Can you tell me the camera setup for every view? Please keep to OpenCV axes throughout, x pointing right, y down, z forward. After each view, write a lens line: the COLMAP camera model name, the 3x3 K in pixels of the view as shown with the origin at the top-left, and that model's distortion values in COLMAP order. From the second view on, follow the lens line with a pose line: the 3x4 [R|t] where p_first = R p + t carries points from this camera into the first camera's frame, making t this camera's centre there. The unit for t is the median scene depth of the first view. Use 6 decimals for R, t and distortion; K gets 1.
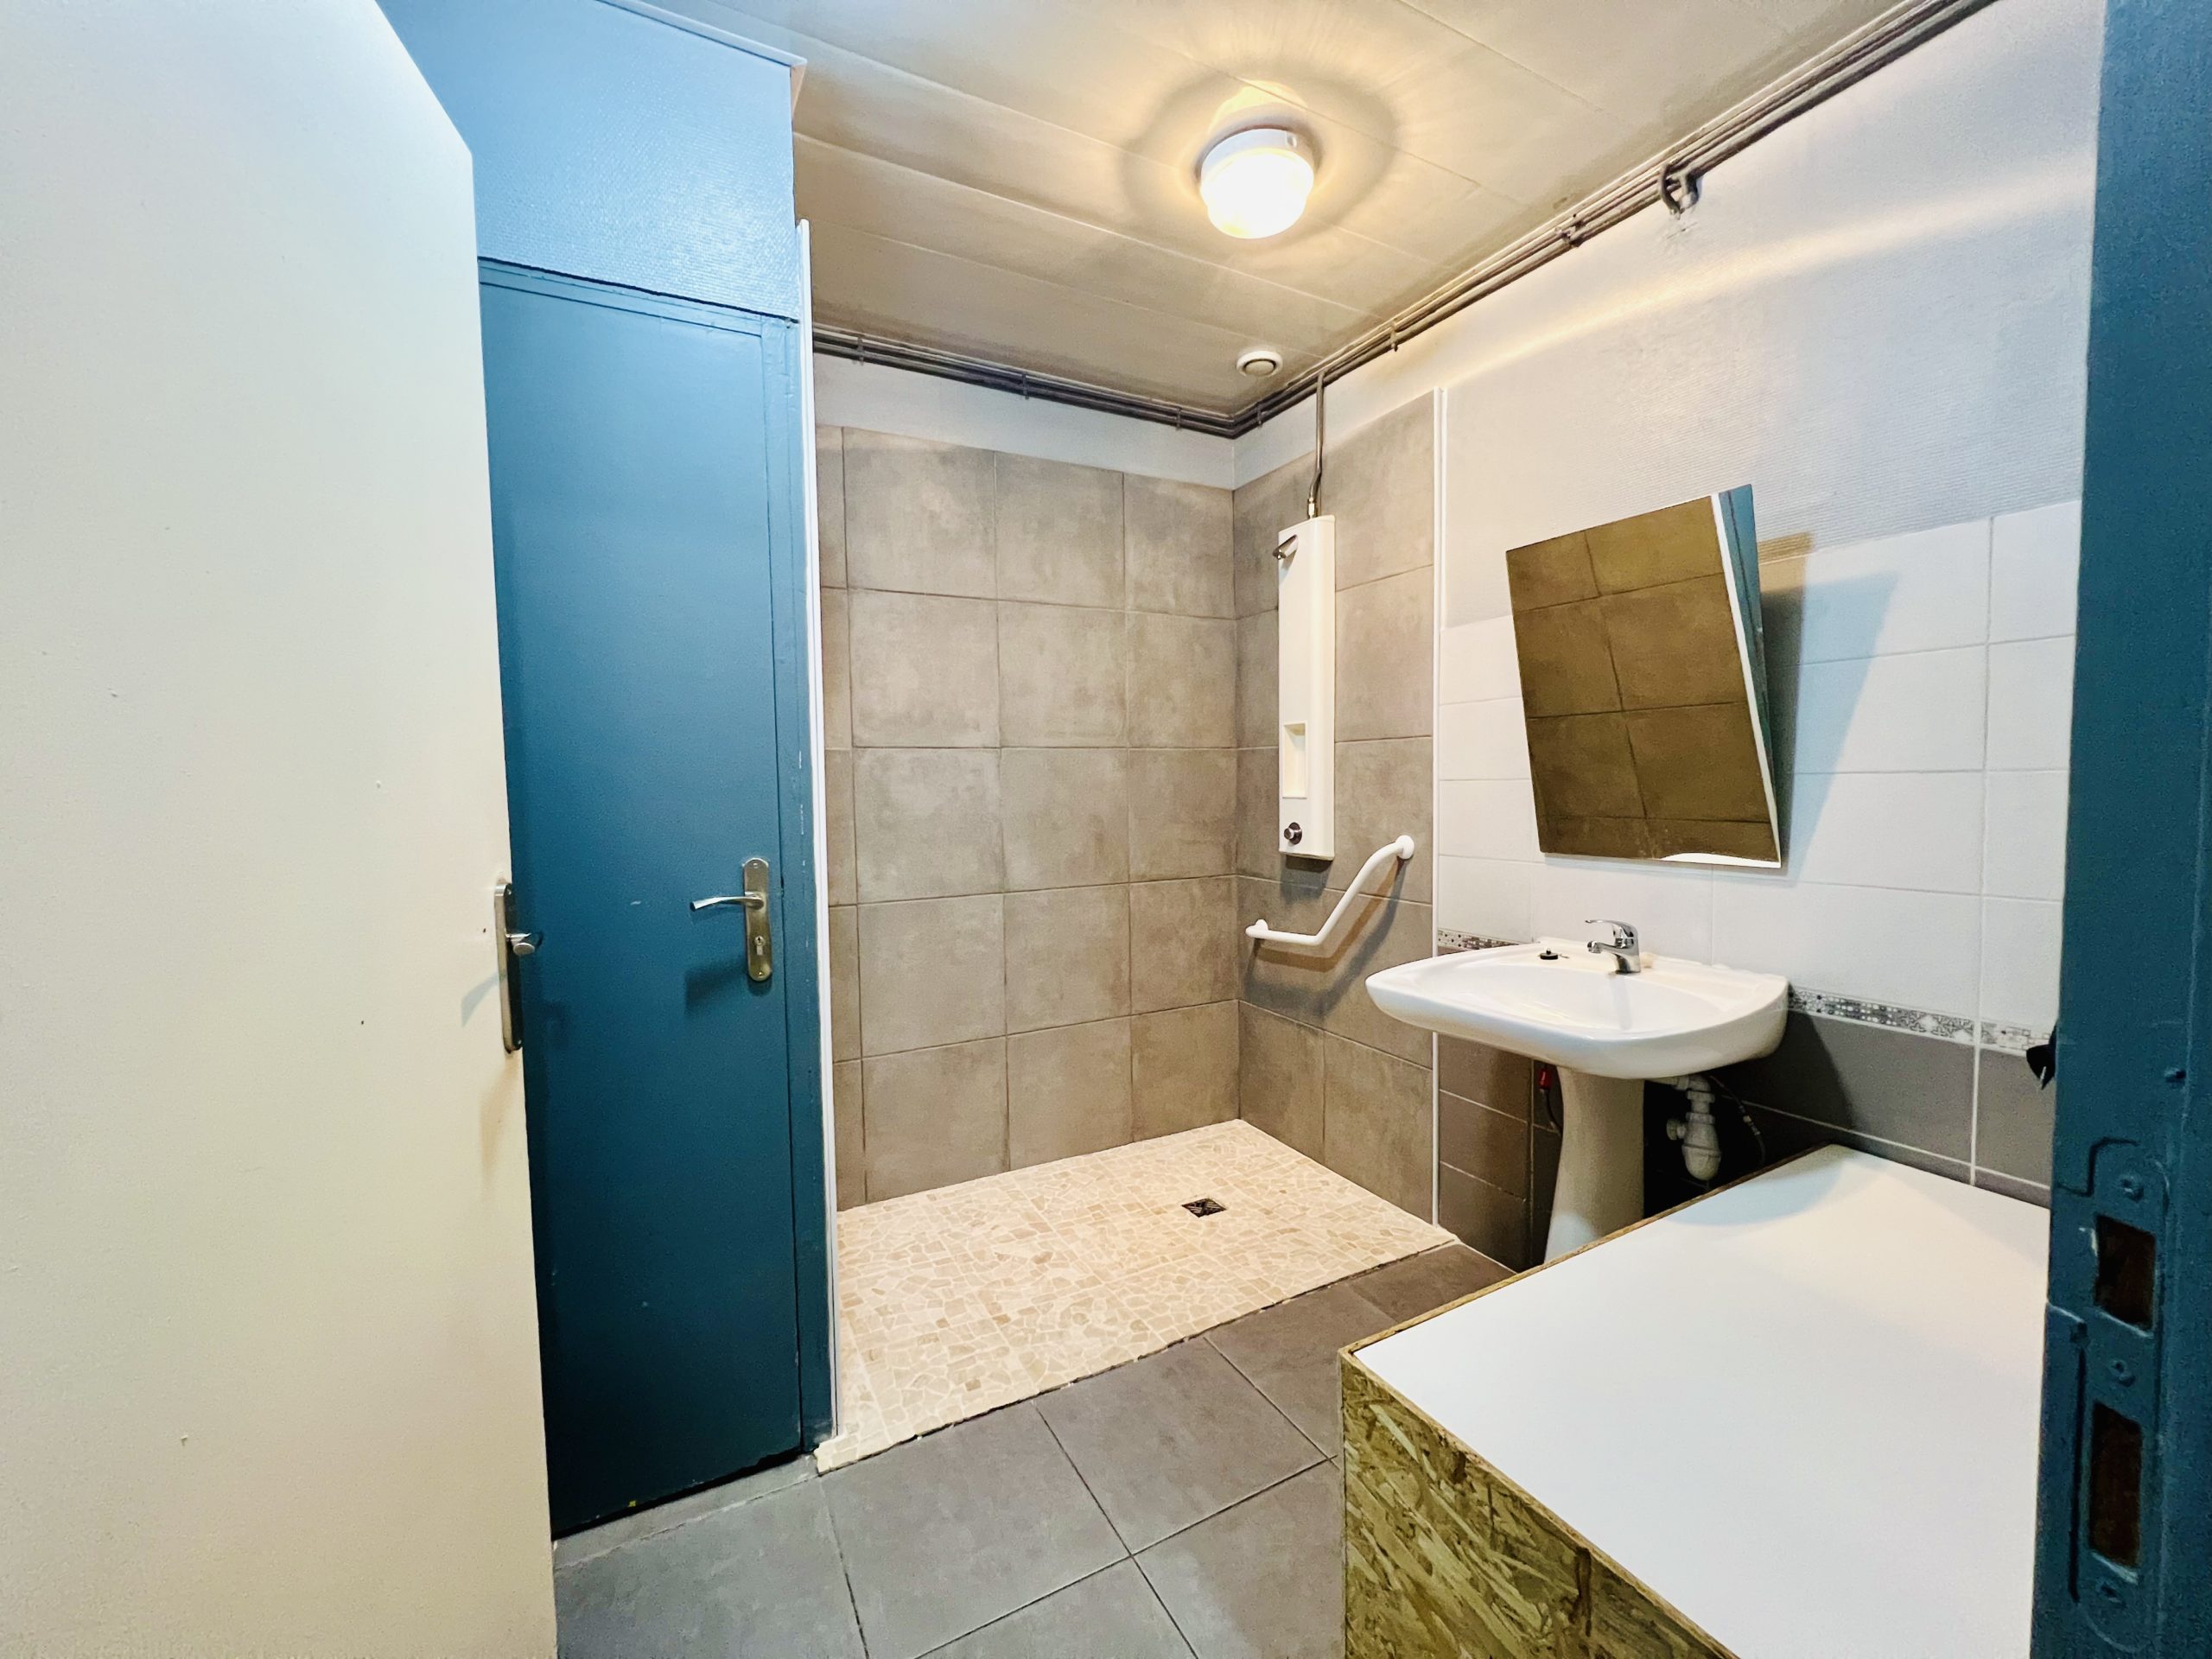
lens RADIAL K [[889.4, 0, 1103.6], [0, 889.4, 831.3], [0, 0, 1]] dist [-0.001274, -0.000099]
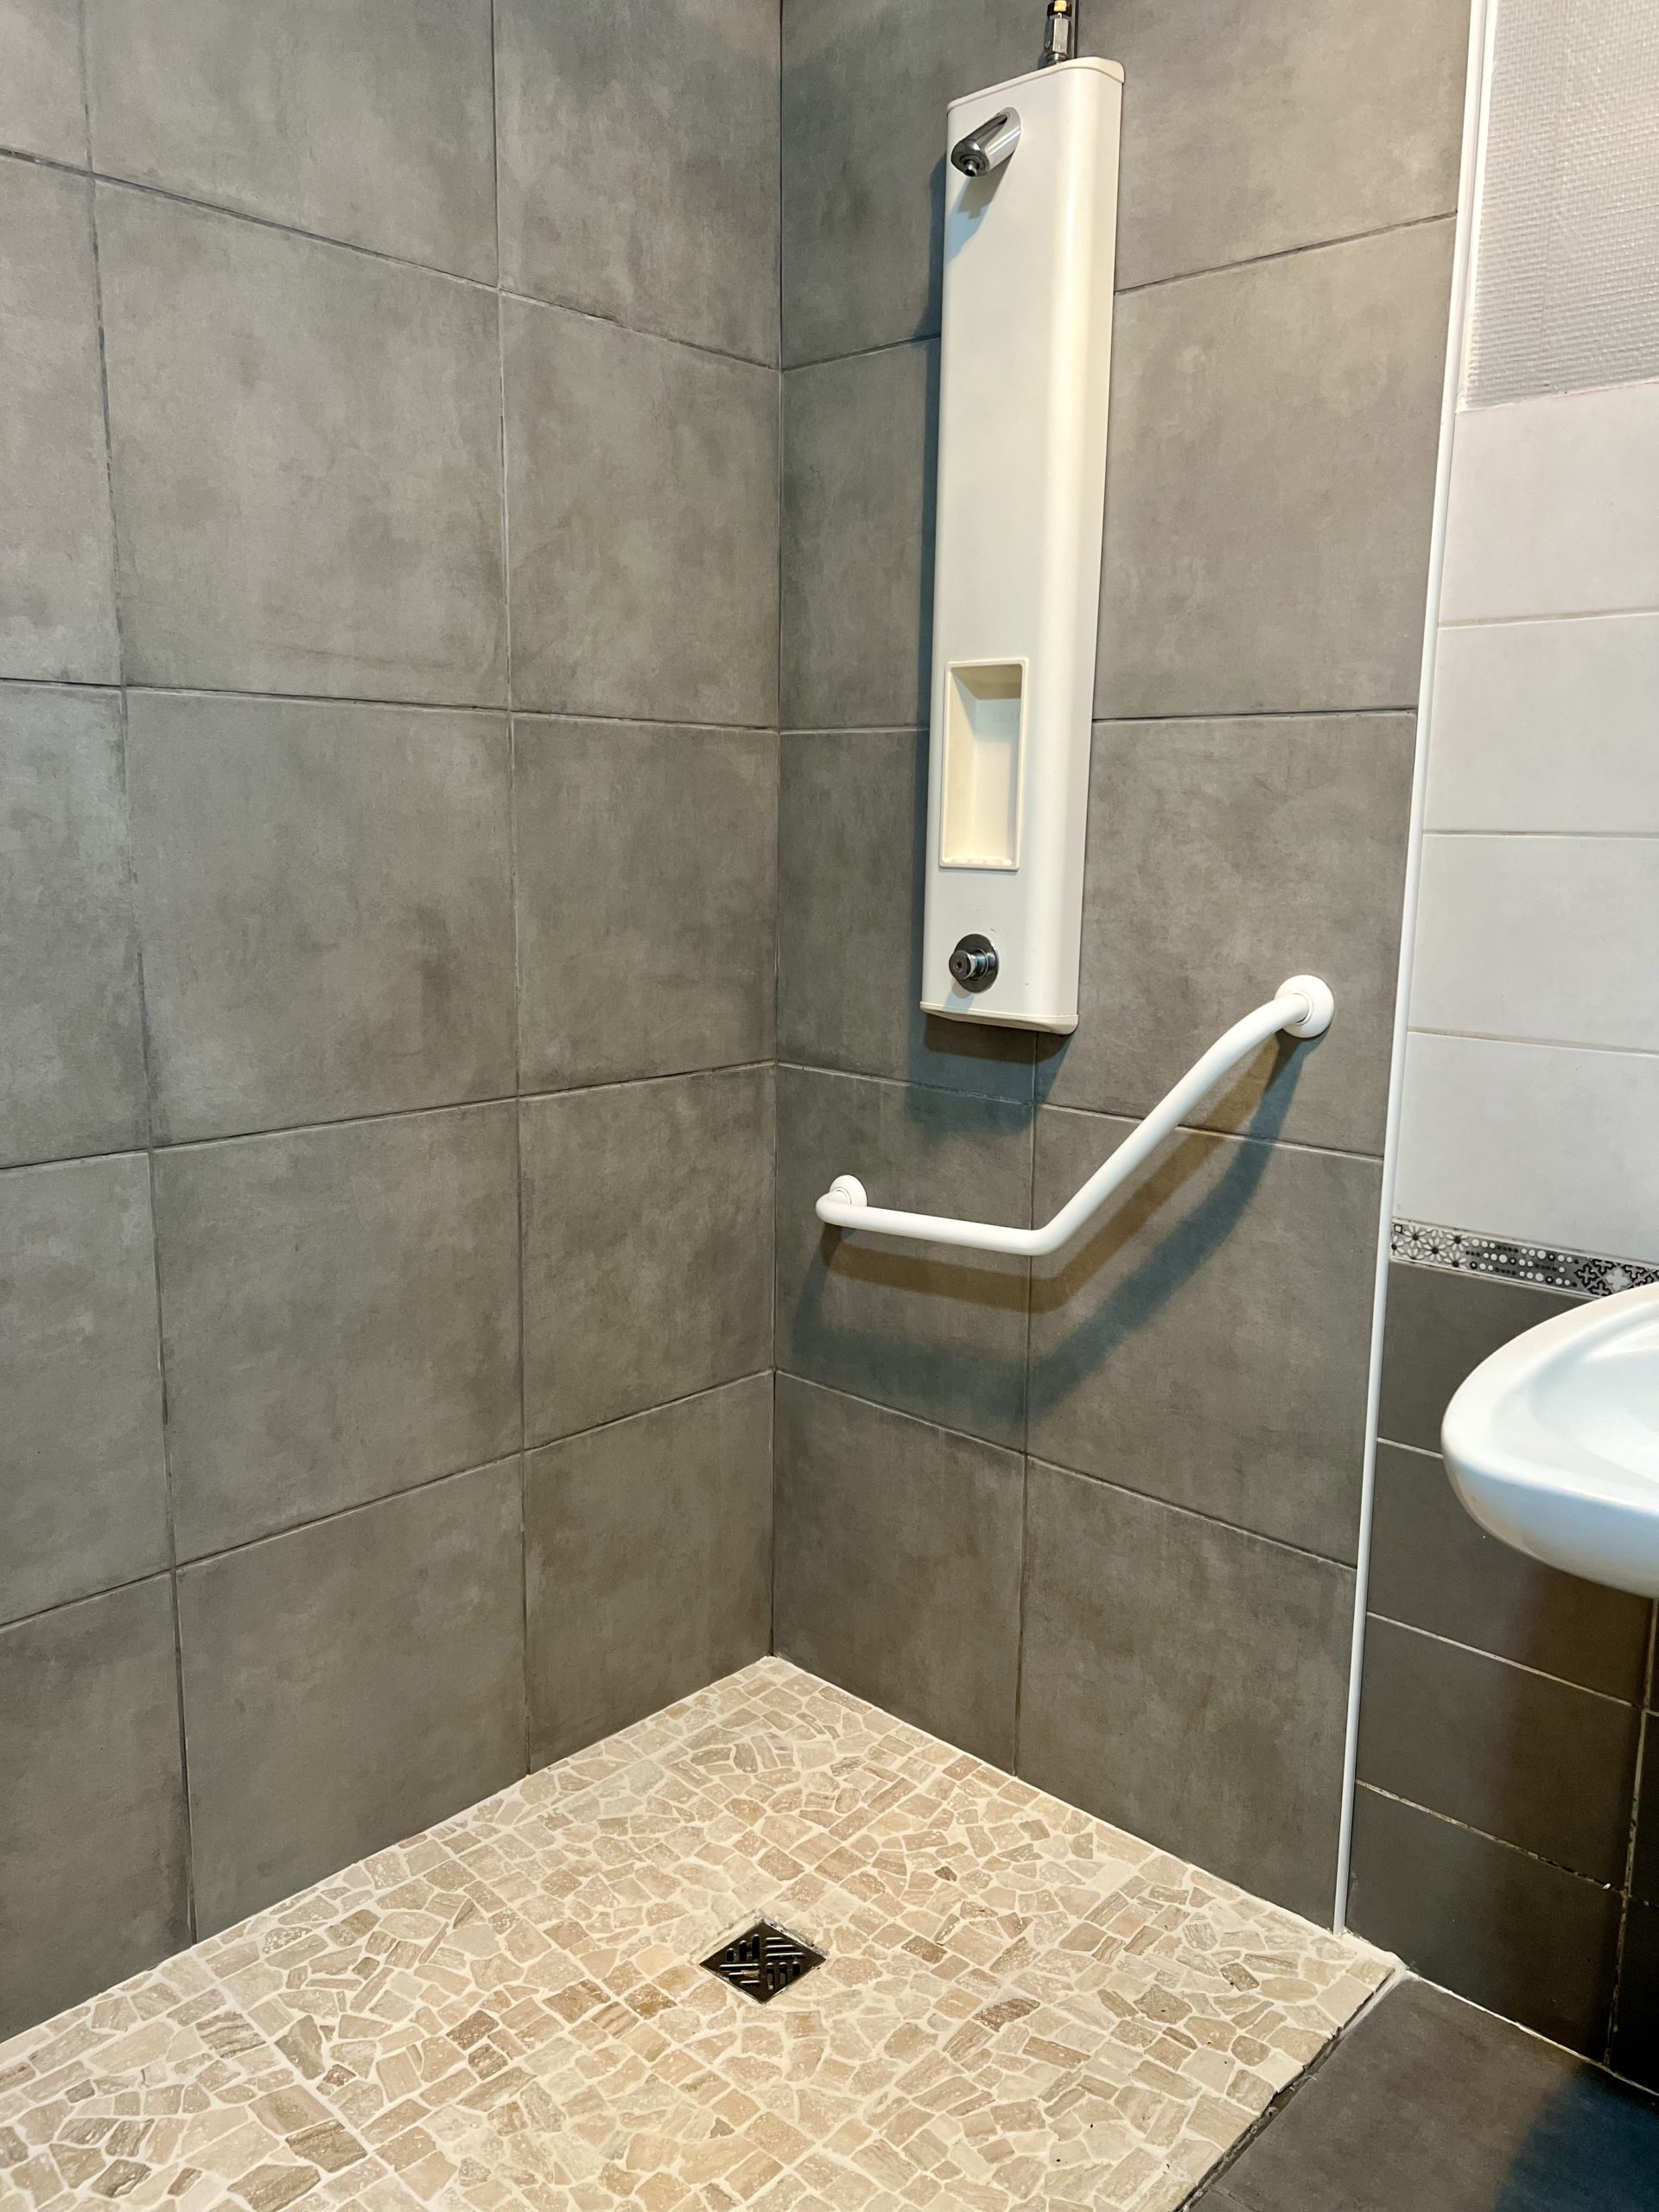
lens RADIAL K [[1682.9, 0, 840.1], [0, 1682.9, 1110.1], [0, 0, 1]] dist [0.052612, -0.058292]
pose [[0.942053, -0.031057, 0.334024, -0.083683], [-0.008830, 0.993065, 0.117237, -0.019341], [-0.335348, -0.113393, 0.935245, 0.348977]]
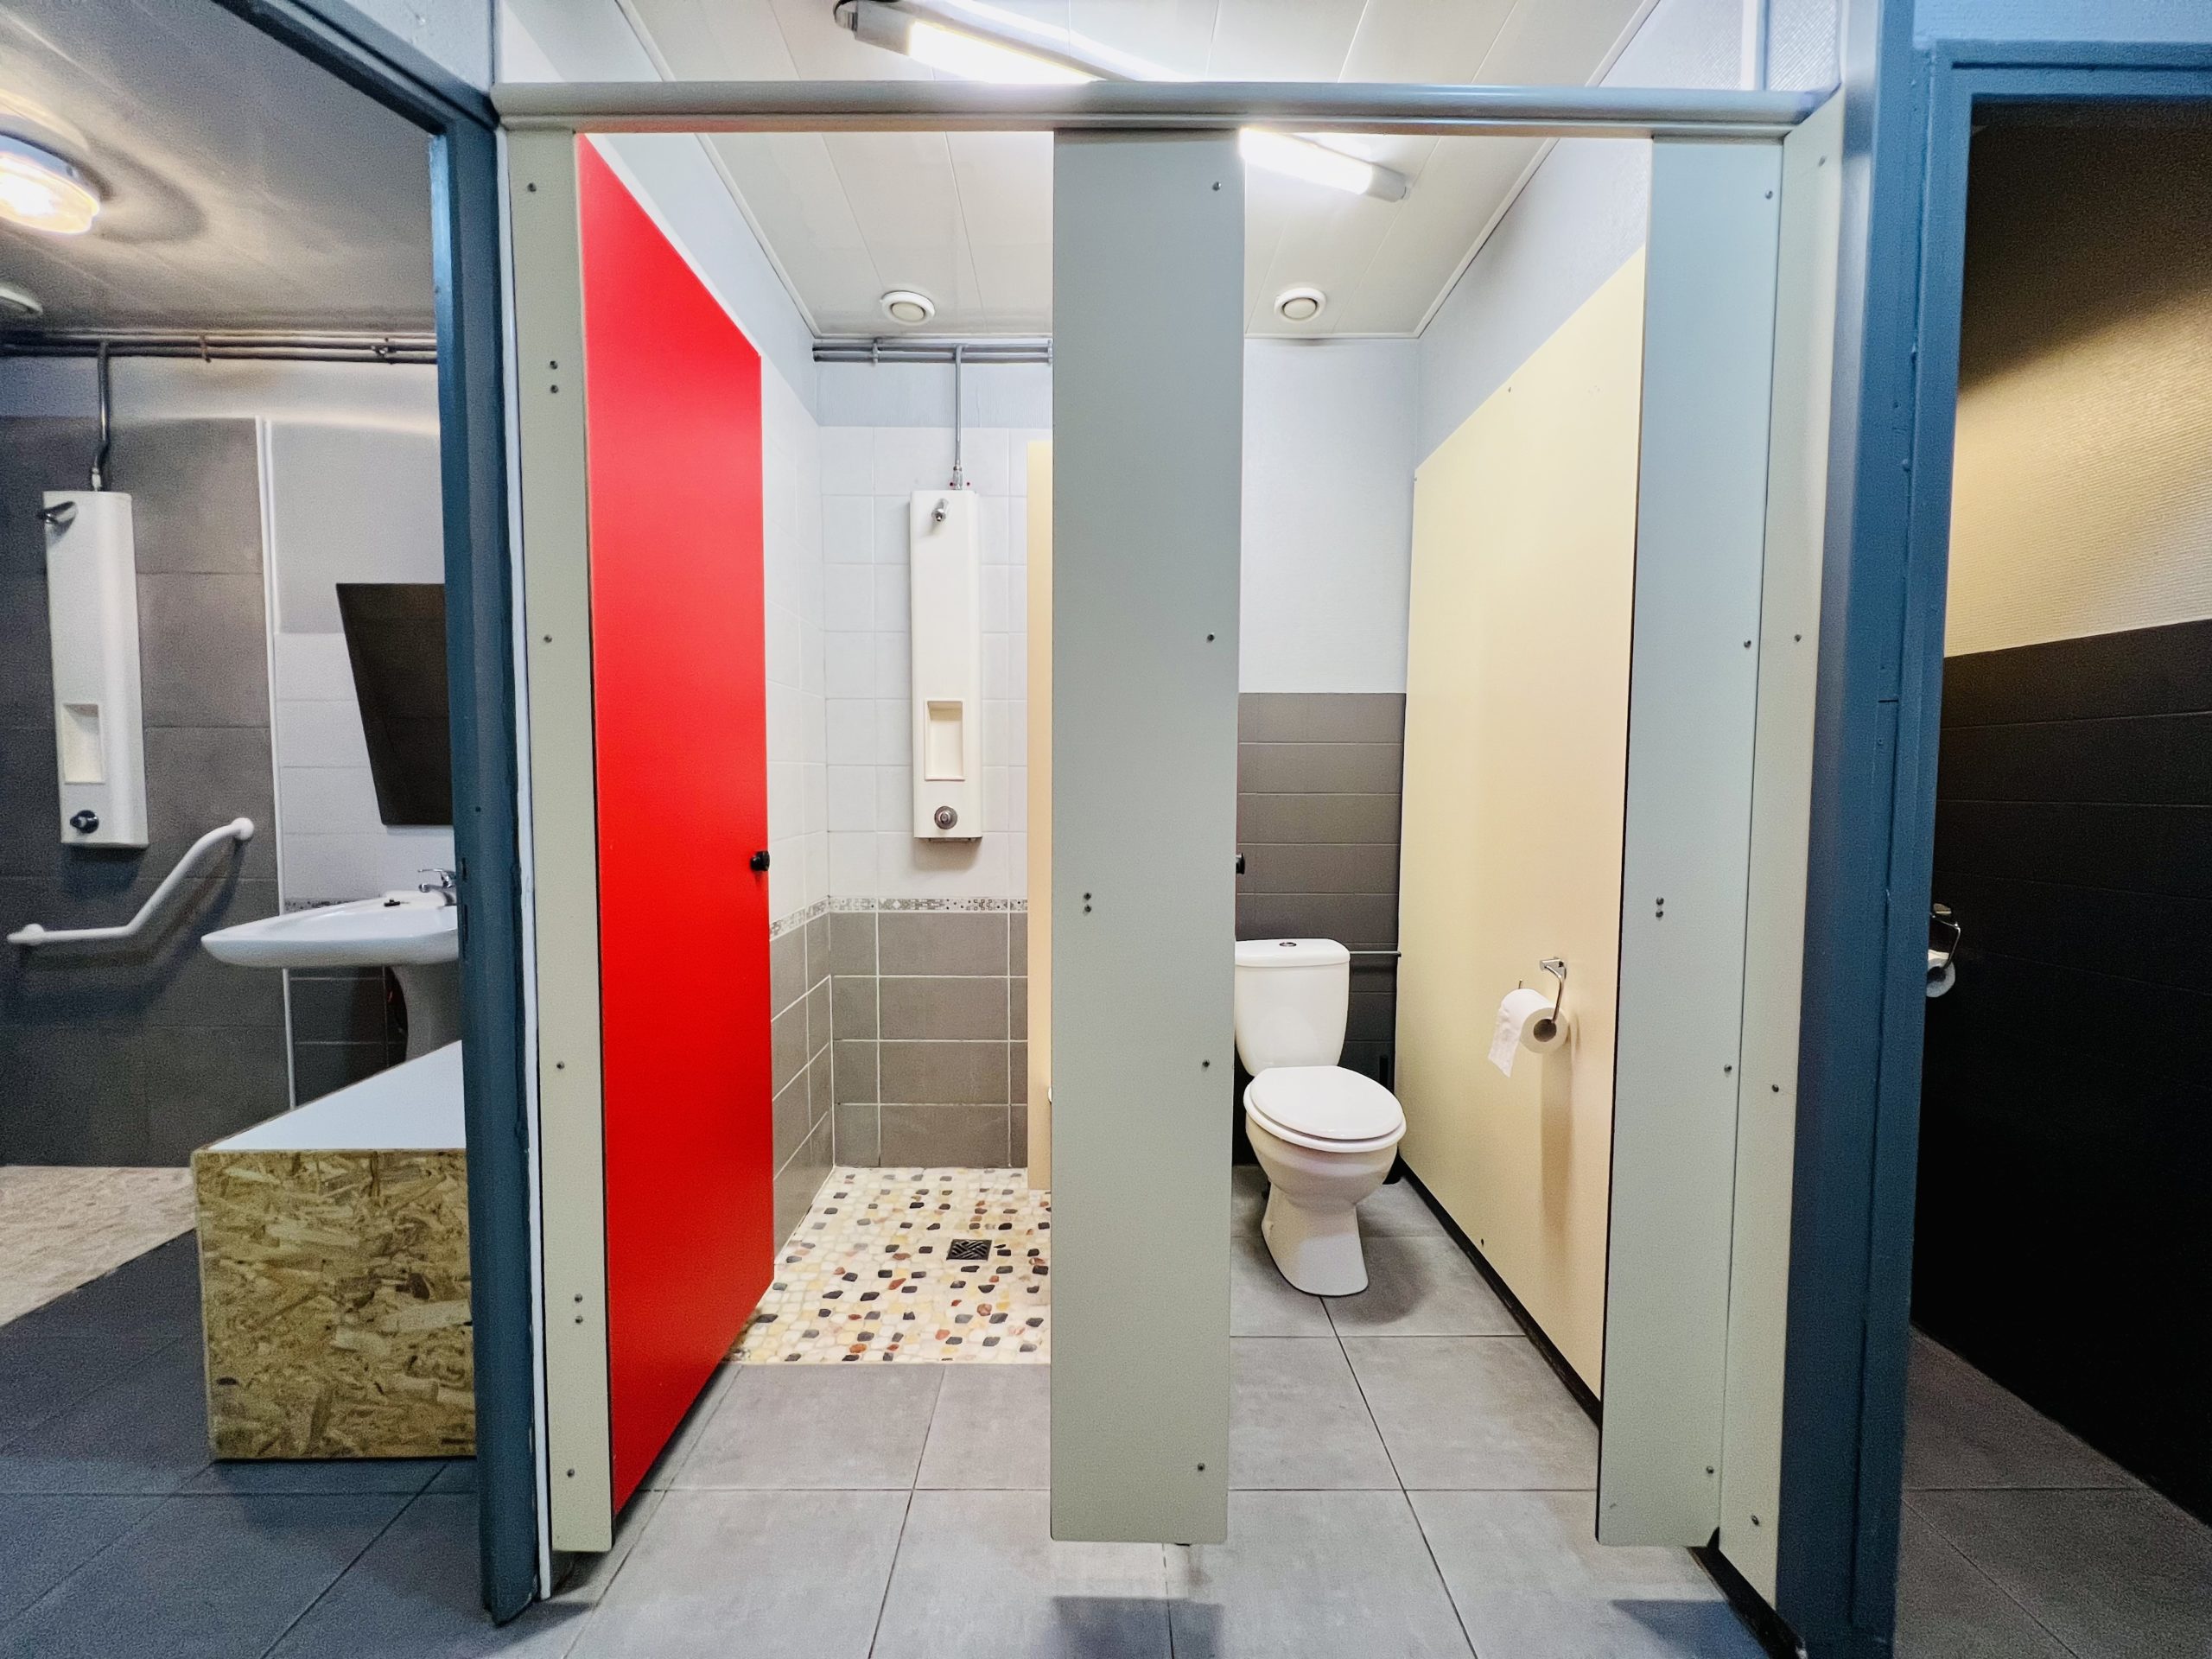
lens RADIAL K [[889.4, 0, 1102.1], [0, 889.4, 829.8], [0, 0, 1]] dist [-0.001274, -0.000099]
pose [[0.461745, -0.029320, 0.886528, -0.121856], [0.038372, 0.999178, 0.013059, 0.040811], [-0.886183, 0.027988, 0.462490, -0.381250]]
